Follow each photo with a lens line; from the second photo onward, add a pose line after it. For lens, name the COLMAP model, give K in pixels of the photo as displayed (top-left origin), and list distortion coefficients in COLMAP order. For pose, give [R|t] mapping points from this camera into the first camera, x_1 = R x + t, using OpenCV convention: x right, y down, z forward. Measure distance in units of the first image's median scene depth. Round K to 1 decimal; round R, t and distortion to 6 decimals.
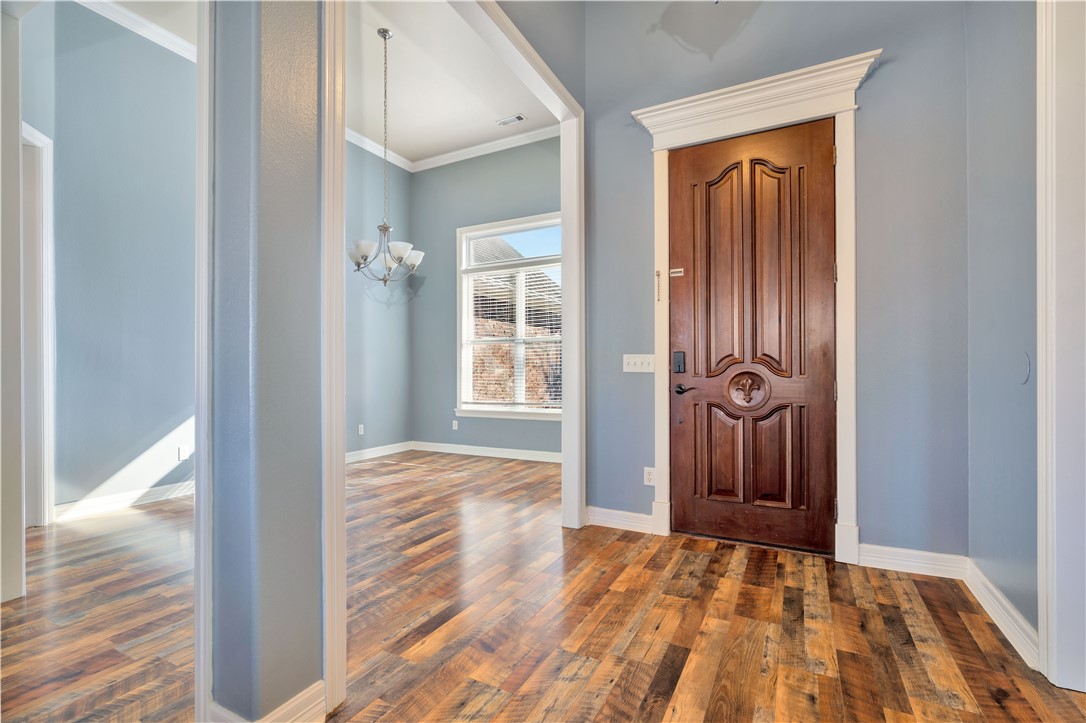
lens RADIAL K [[490.0, 0, 543.0], [0, 490.0, 361.5], [0, 0, 1]] dist [-0.008282, 0.001425]
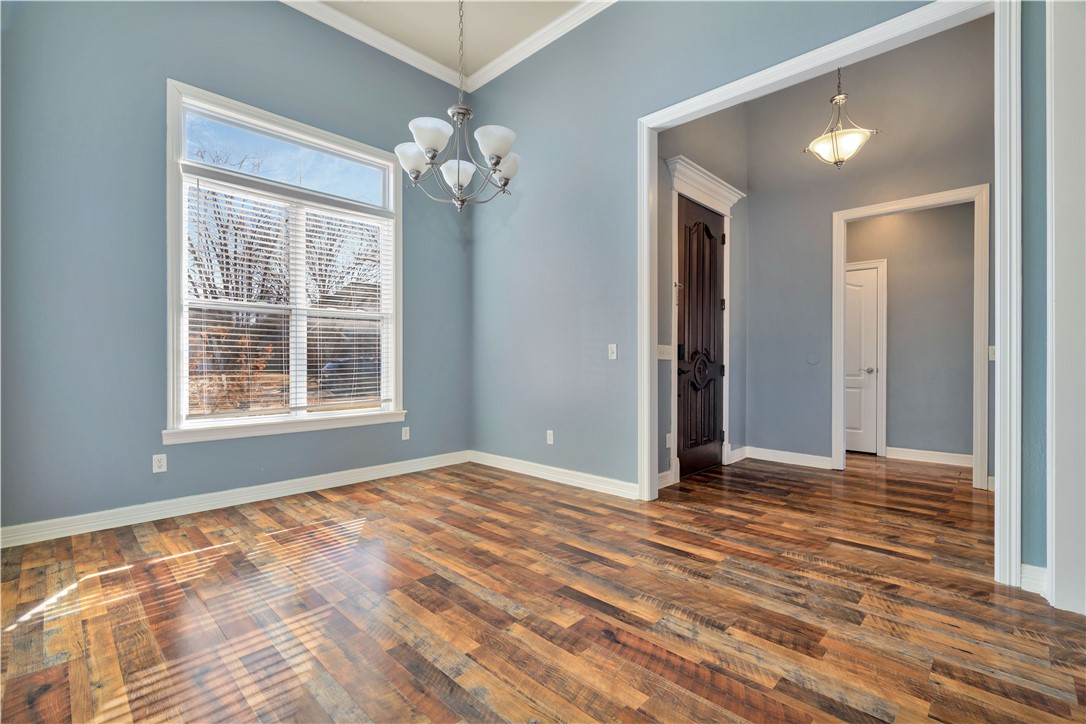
lens RADIAL K [[490.0, 0, 543.0], [0, 490.0, 362.0], [0, 0, 1]] dist [-0.008282, 0.001425]
pose [[0.280618, 0.000972, 0.959819, -1.142359], [-0.021140, 0.999763, 0.005168, 0.027990], [-0.959587, -0.021740, 0.280572, 0.984775]]
